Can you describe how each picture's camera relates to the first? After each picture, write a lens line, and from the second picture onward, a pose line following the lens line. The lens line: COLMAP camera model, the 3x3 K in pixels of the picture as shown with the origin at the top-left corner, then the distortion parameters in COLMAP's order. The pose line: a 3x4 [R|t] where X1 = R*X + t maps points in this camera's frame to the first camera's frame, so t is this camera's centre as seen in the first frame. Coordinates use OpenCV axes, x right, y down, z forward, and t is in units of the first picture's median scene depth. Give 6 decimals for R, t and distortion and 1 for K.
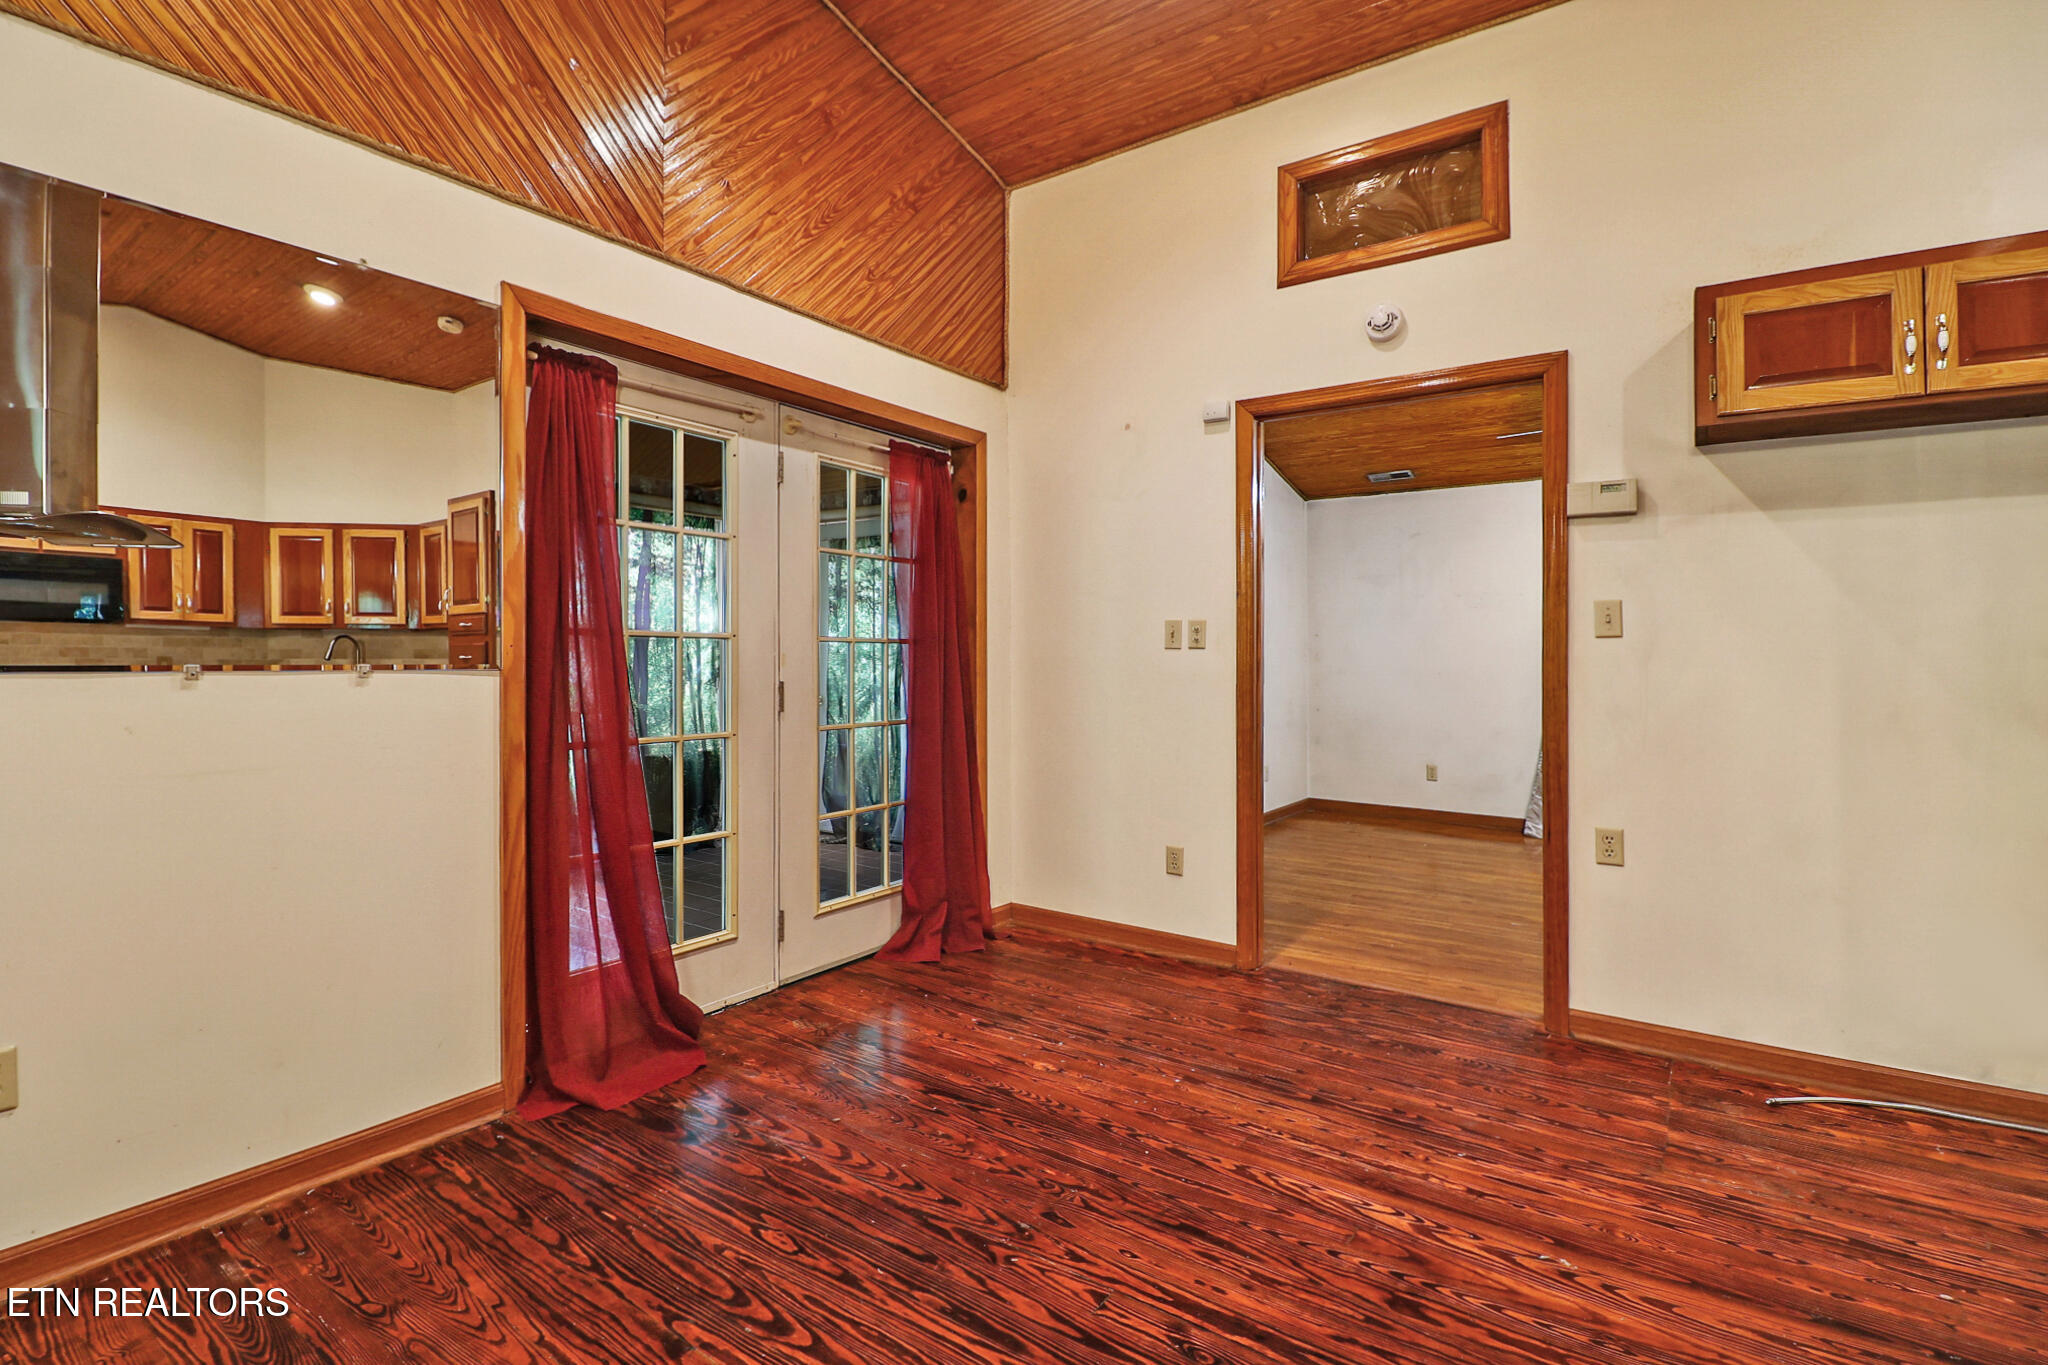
lens RADIAL K [[945.6, 0, 1008.3], [0, 945.6, 656.6], [0, 0, 1]] dist [0.021222, -0.024916]
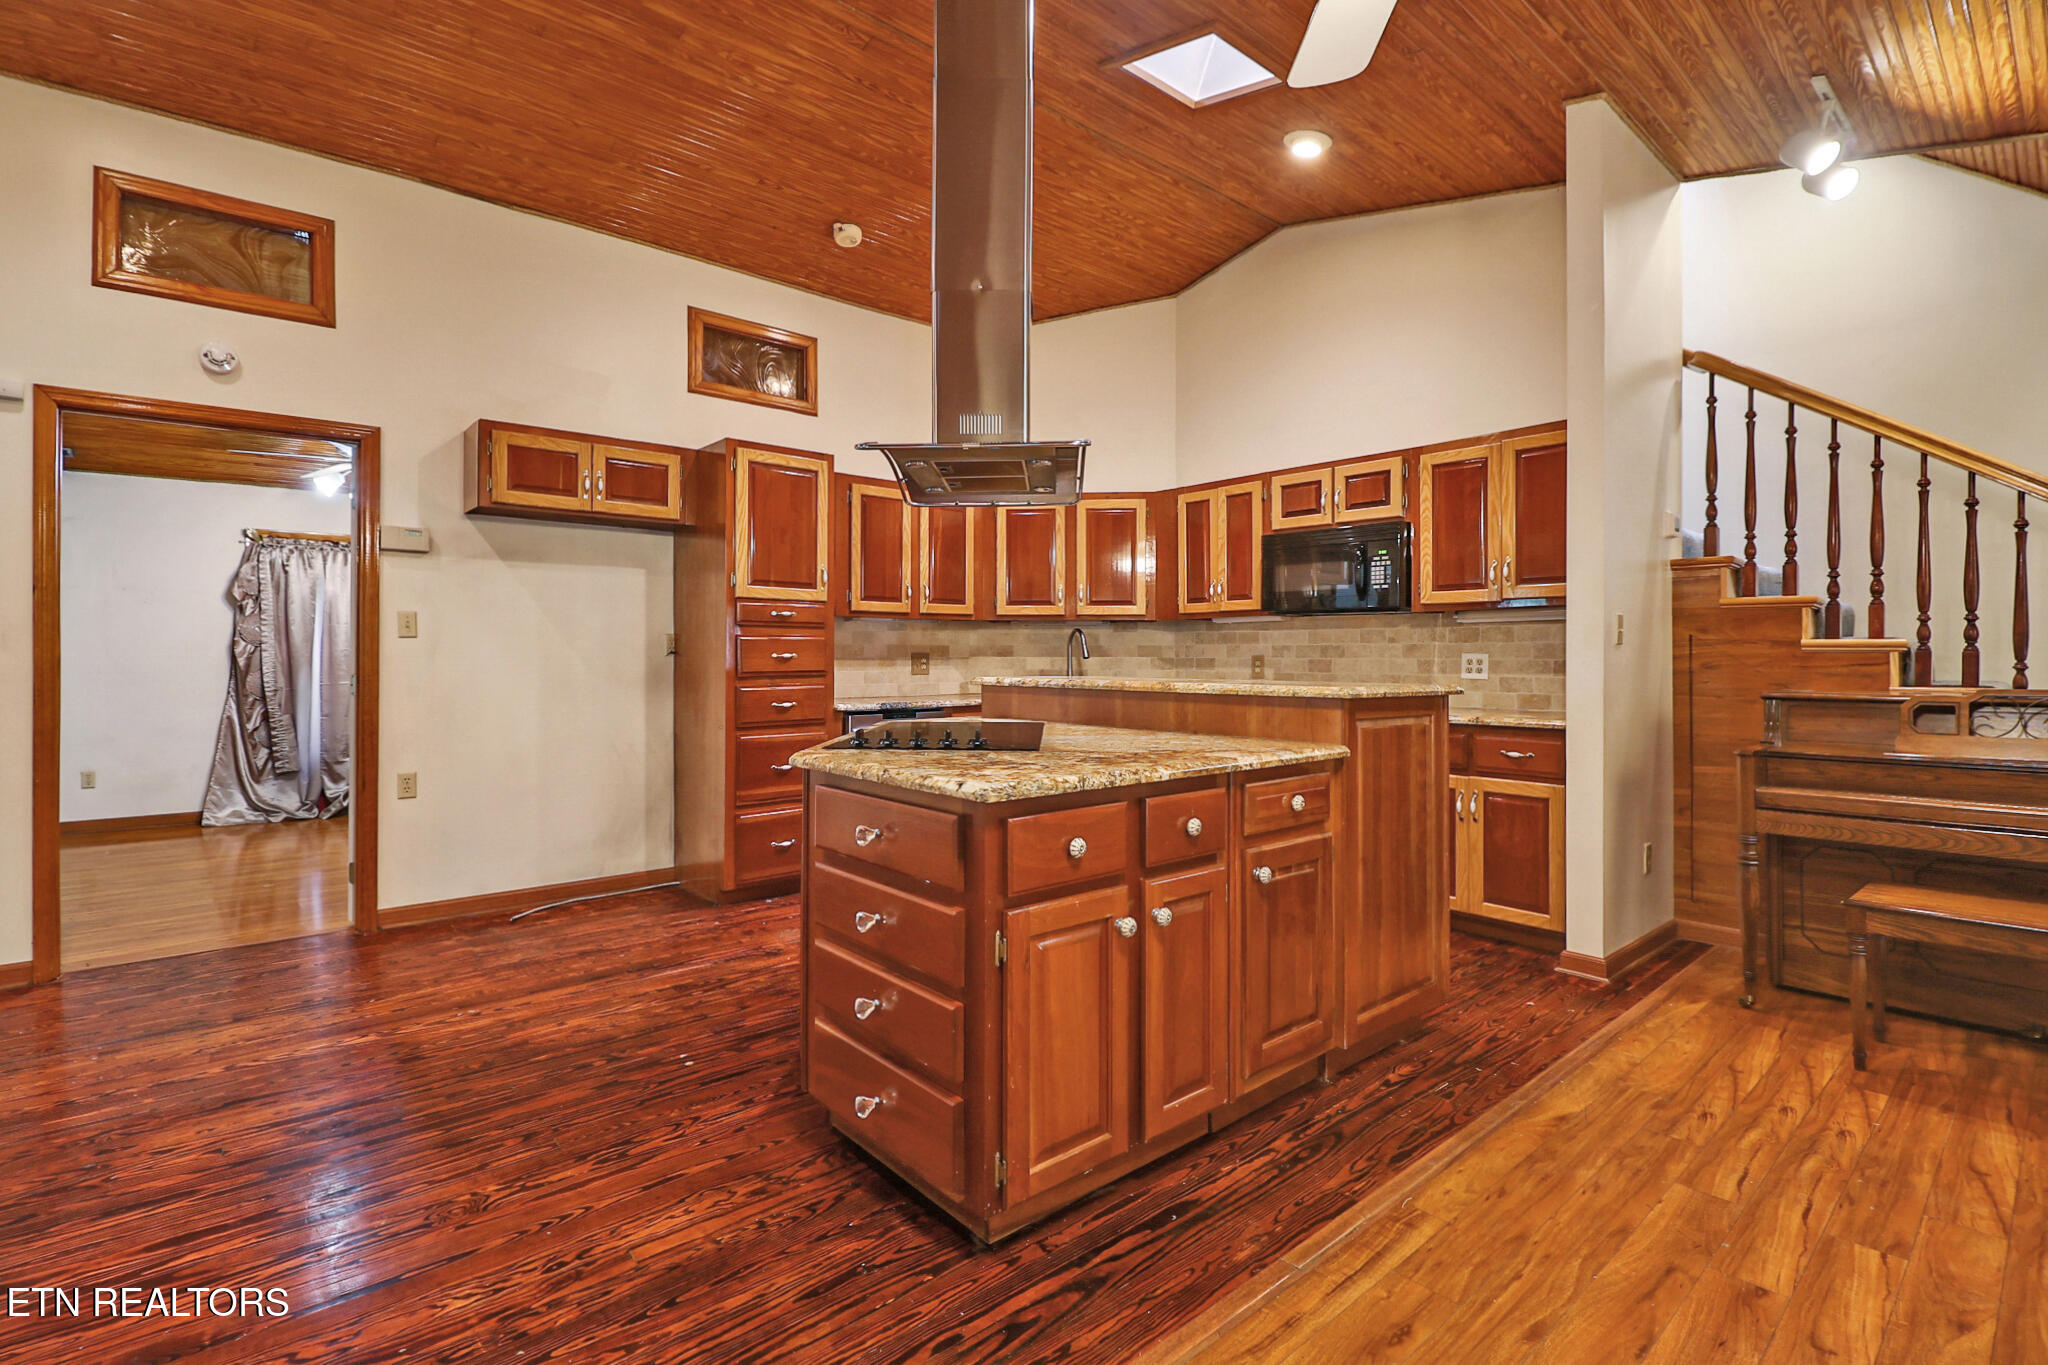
lens RADIAL K [[945.6, 0, 1008.3], [0, 945.6, 656.6], [0, 0, 1]] dist [0.021222, -0.024916]
pose [[0.235498, -0.014954, 0.971760, -0.585752], [0.012629, 0.999844, 0.012325, 0.003462], [-0.971793, 0.009370, 0.235650, -0.230011]]
